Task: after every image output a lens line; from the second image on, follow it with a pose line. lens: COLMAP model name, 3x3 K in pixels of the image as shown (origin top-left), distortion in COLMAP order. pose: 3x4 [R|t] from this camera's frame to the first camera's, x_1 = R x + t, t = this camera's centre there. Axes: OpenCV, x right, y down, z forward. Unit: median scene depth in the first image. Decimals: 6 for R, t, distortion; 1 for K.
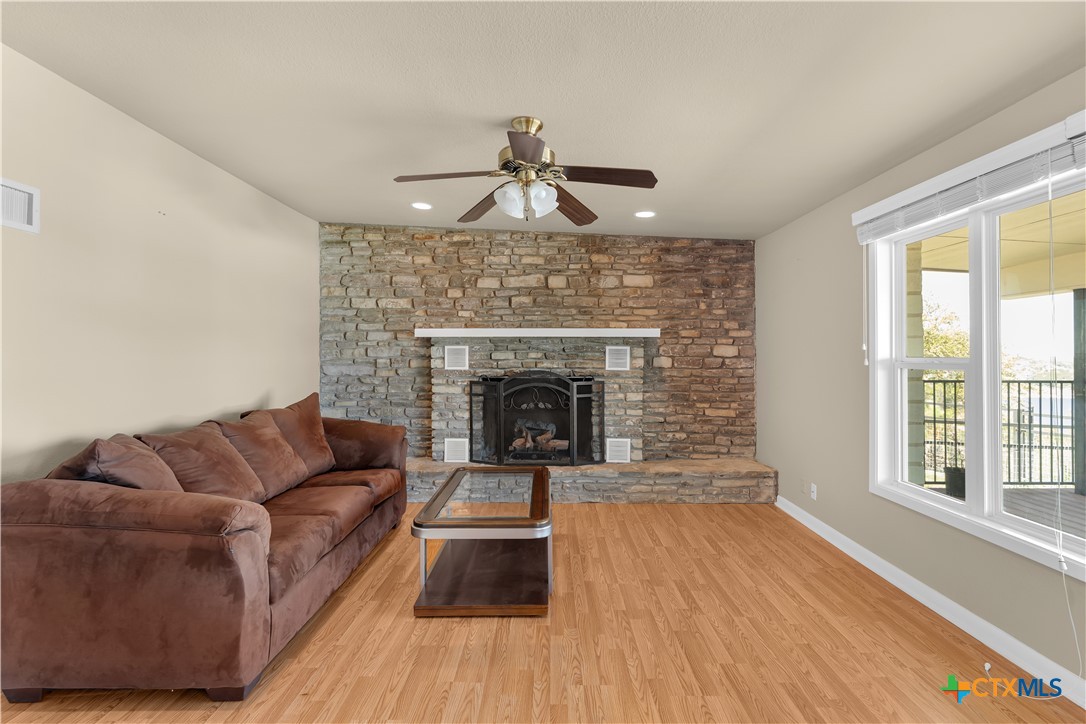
lens RADIAL K [[476.1, 0, 545.4], [0, 476.1, 357.3], [0, 0, 1]] dist [0.000571, 0.000202]
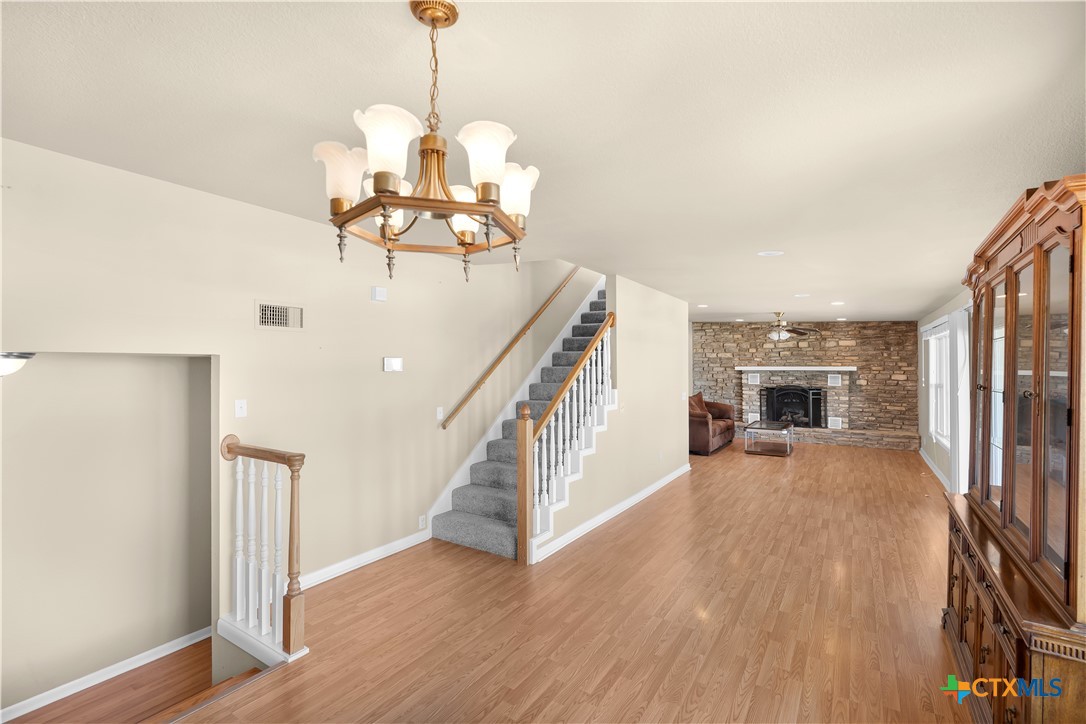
lens RADIAL K [[476.1, 0, 542.8], [0, 476.1, 363.4], [0, 0, 1]] dist [0.000571, 0.000202]
pose [[0.833559, -0.005269, -0.552405, 0.238068], [0.005073, 0.999985, -0.001884, -0.075665], [0.552407, -0.001232, 0.833574, -1.498794]]
